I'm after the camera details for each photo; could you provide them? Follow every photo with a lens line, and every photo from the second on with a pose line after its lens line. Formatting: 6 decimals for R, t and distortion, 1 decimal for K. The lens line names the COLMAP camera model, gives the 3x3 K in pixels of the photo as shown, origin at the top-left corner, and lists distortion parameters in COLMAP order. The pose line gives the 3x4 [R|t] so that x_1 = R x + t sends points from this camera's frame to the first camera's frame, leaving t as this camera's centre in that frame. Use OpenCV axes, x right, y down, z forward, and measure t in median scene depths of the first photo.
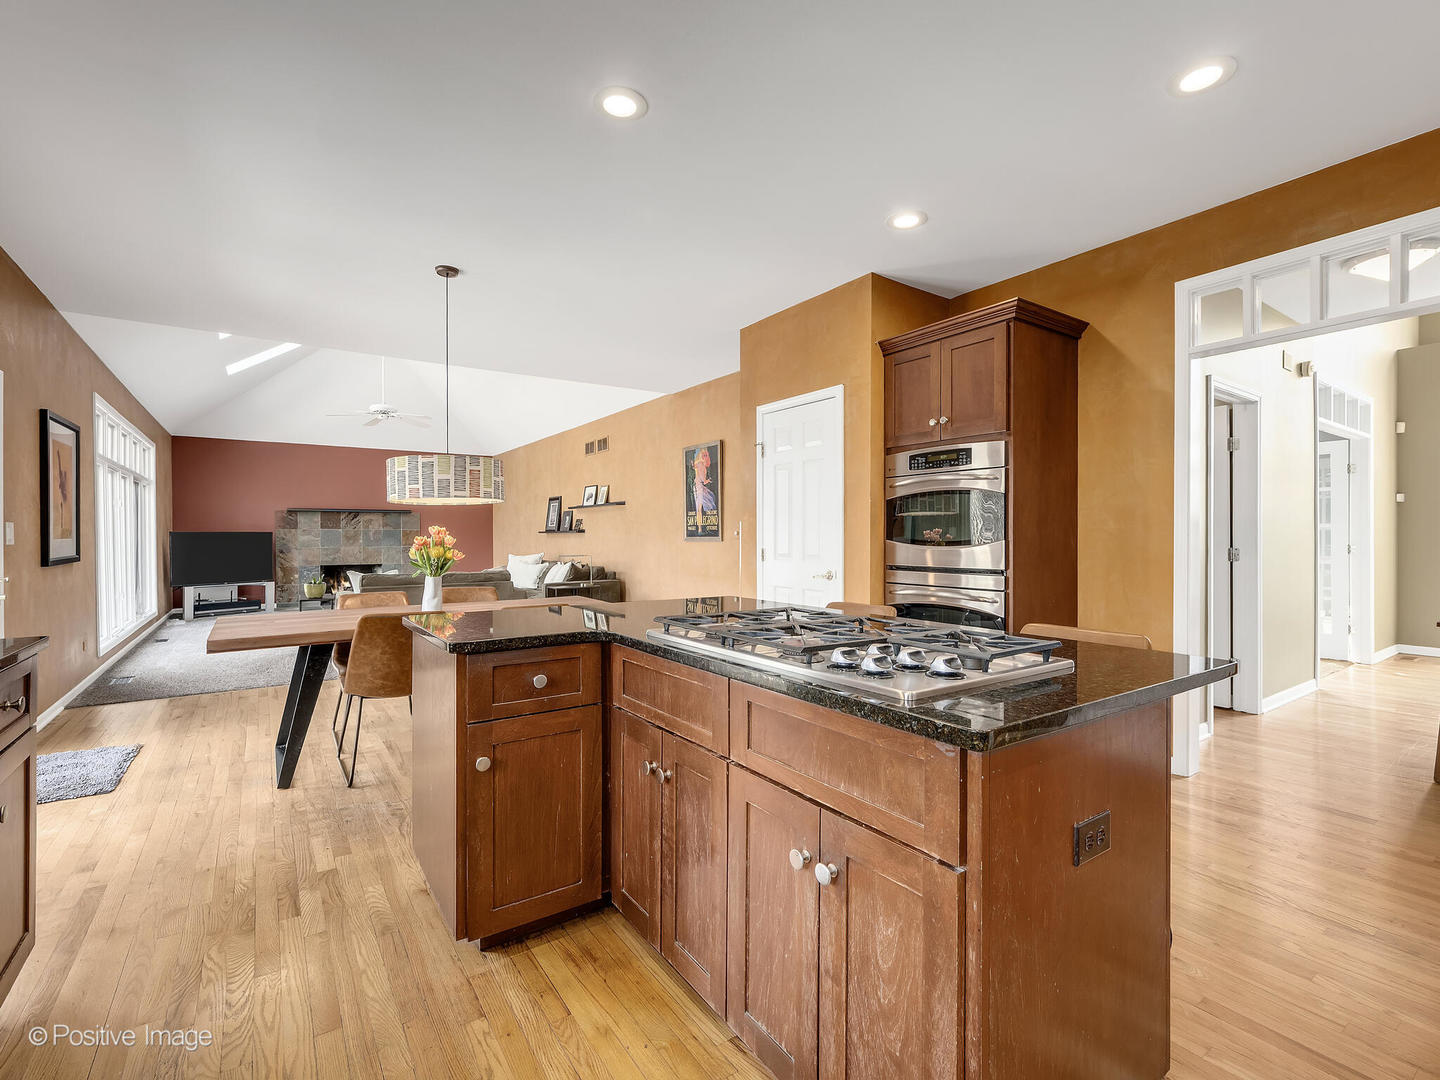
lens RADIAL K [[679.0, 0, 718.0], [0, 679.0, 544.0], [0, 0, 1]] dist [0.006580, 0.000262]
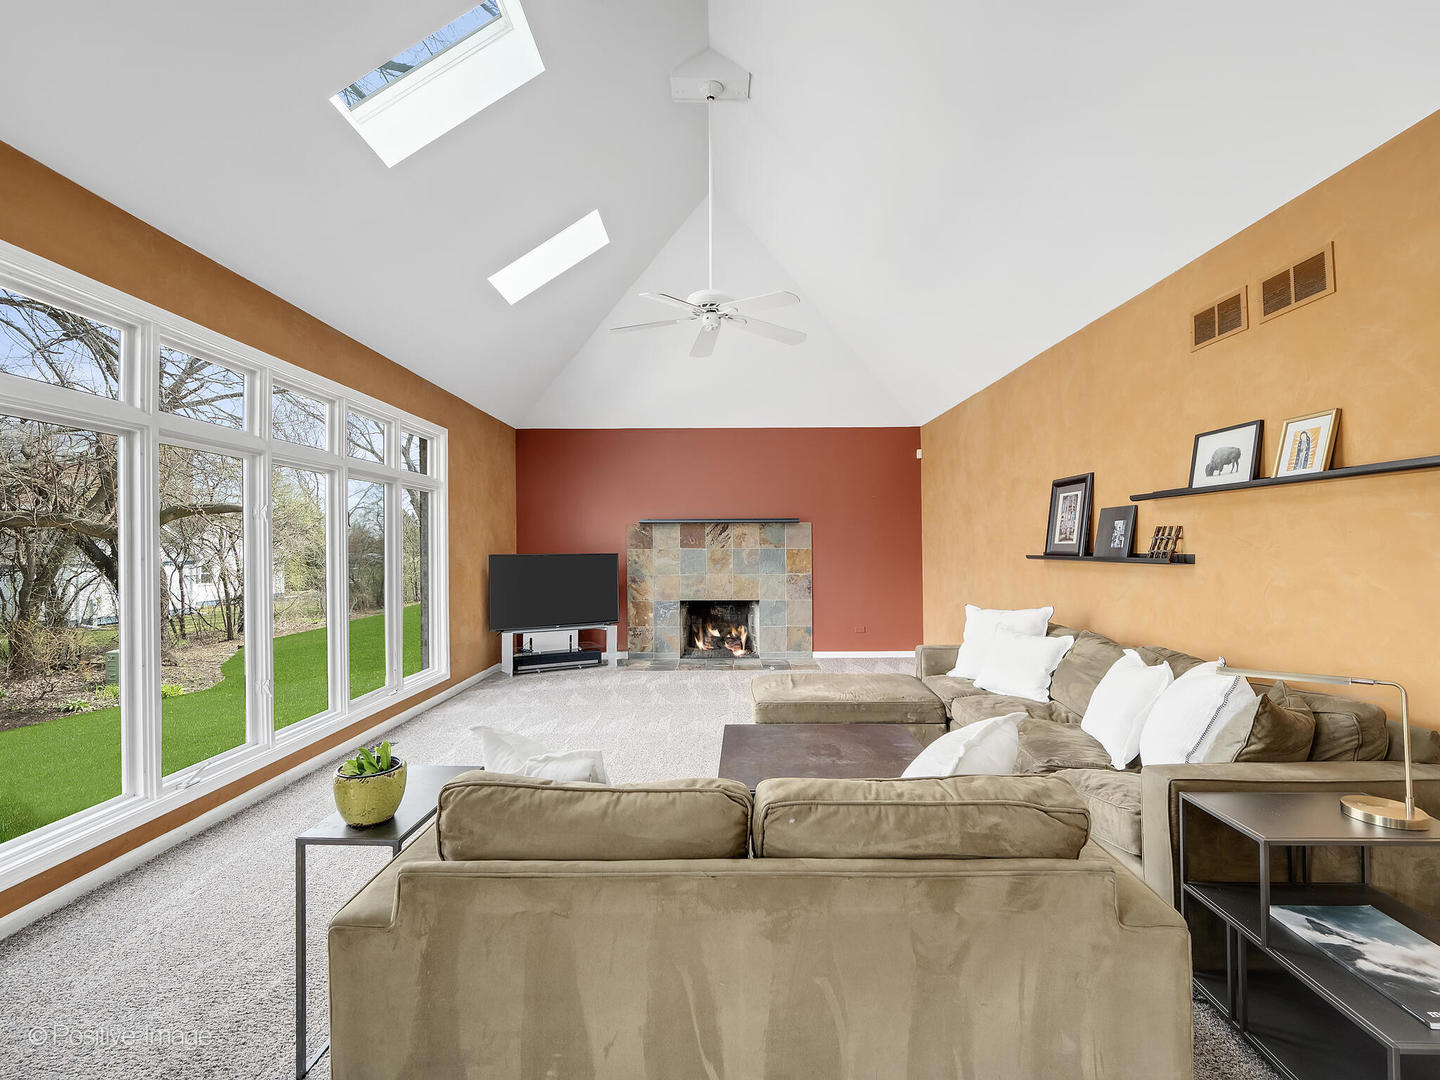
lens RADIAL K [[679.0, 0, 736.3], [0, 679.0, 540.8], [0, 0, 1]] dist [0.006580, 0.000262]
pose [[0.837284, -0.006714, -0.546727, -0.177090], [-0.003010, 0.999853, -0.016887, -0.019715], [0.546760, 0.015785, 0.837140, 0.500381]]
